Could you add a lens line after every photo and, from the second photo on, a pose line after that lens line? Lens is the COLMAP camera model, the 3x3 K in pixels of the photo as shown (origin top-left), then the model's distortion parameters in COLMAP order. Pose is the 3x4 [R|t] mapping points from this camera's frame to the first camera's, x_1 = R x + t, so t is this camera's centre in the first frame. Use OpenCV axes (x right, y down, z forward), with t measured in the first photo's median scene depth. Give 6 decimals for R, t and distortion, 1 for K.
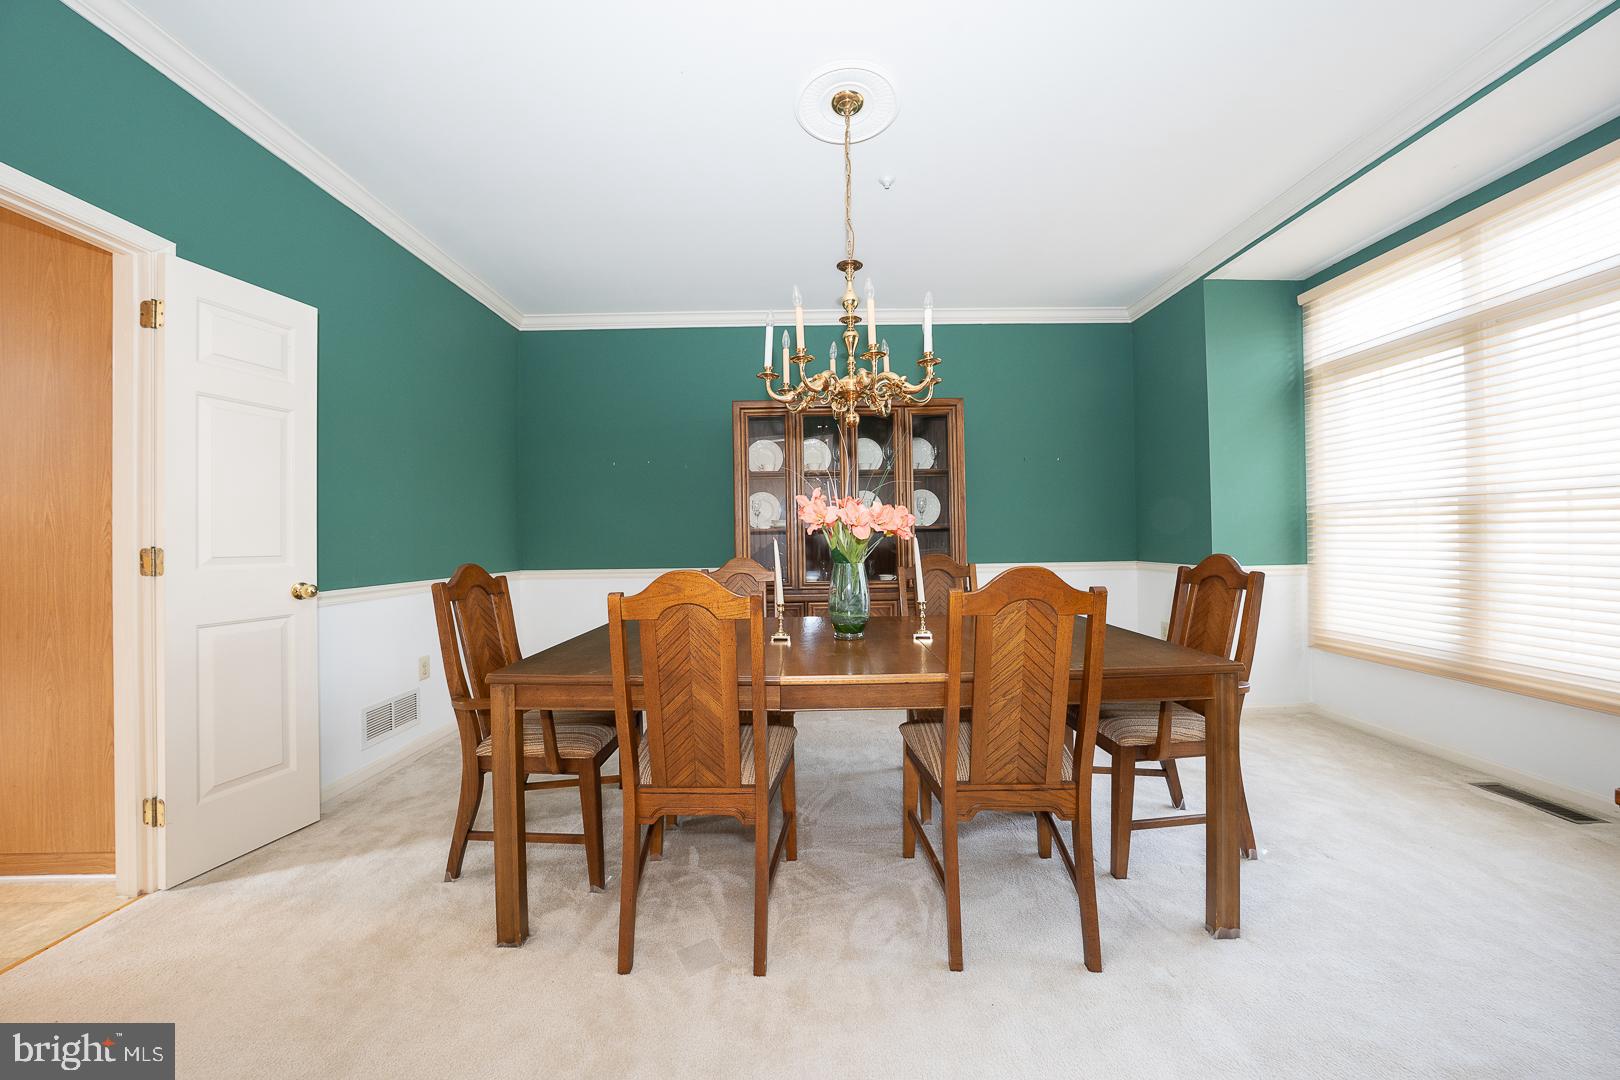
lens RADIAL K [[557.3, 0, 810.4], [0, 557.3, 534.9], [0, 0, 1]] dist [-0.031133, 0.006556]
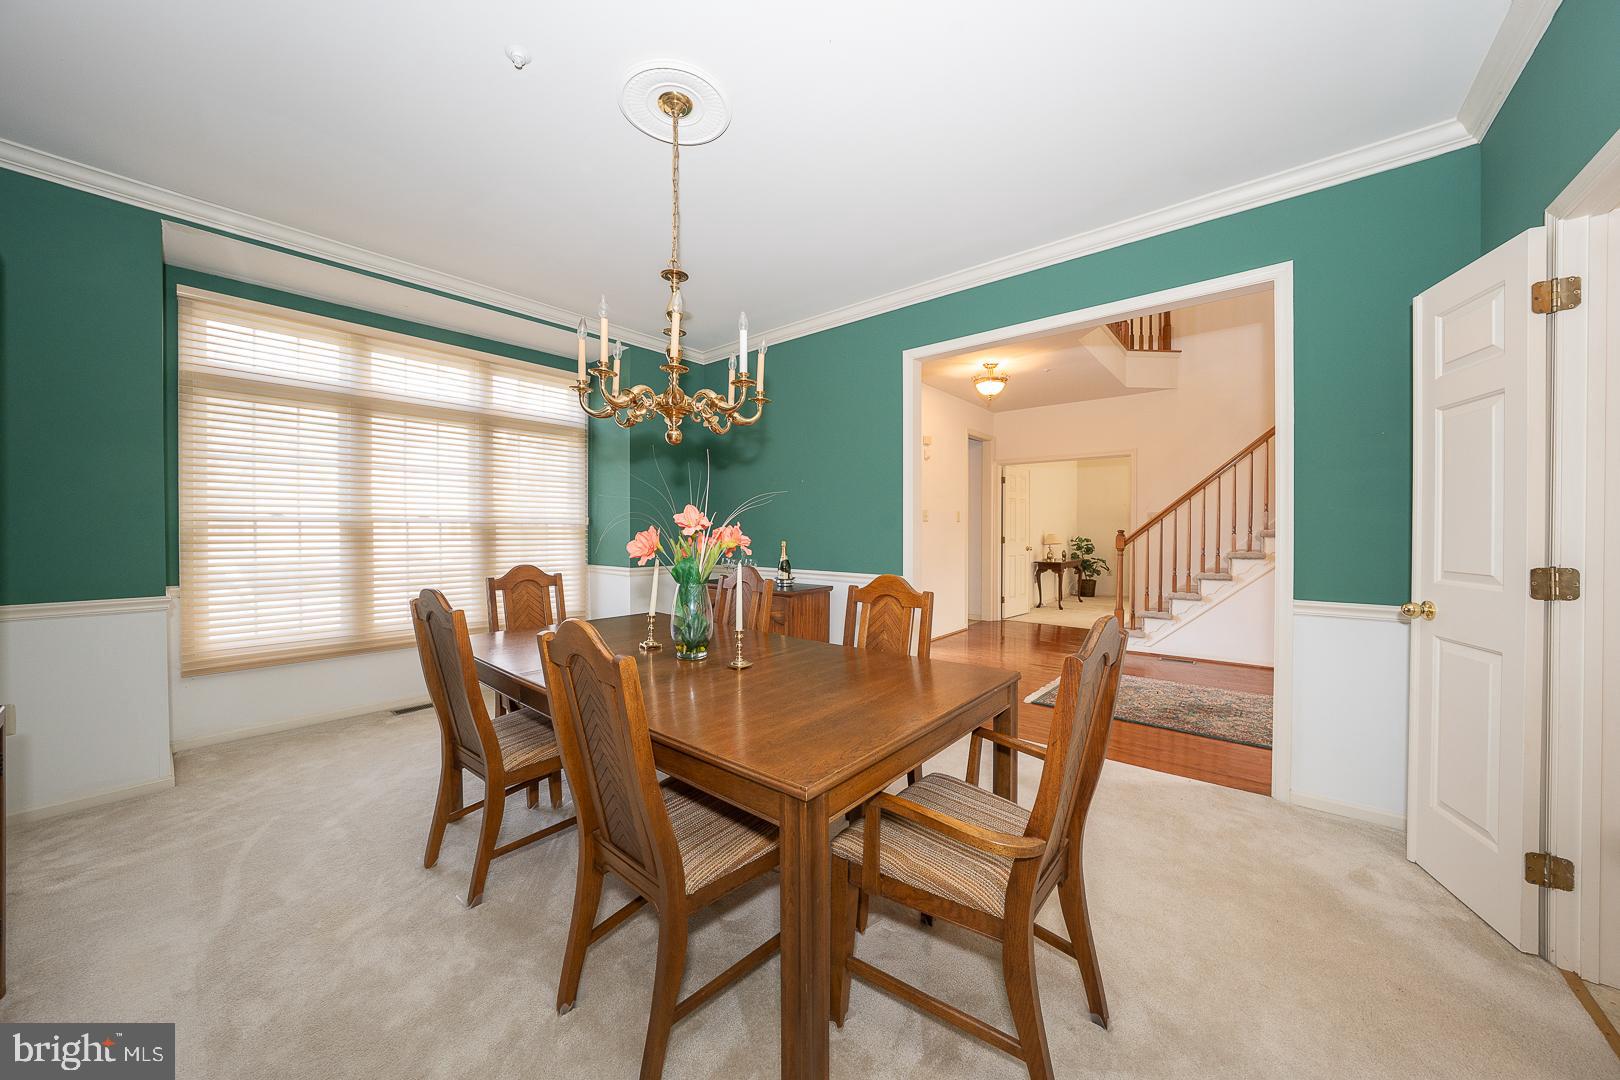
lens RADIAL K [[557.3, 0, 810.4], [0, 557.3, 534.9], [0, 0, 1]] dist [-0.031133, 0.006556]
pose [[-0.759779, 0.006440, 0.650149, -0.712867], [0.002764, 0.999974, -0.006675, -0.029936], [-0.650175, -0.003274, -0.759777, 1.538205]]
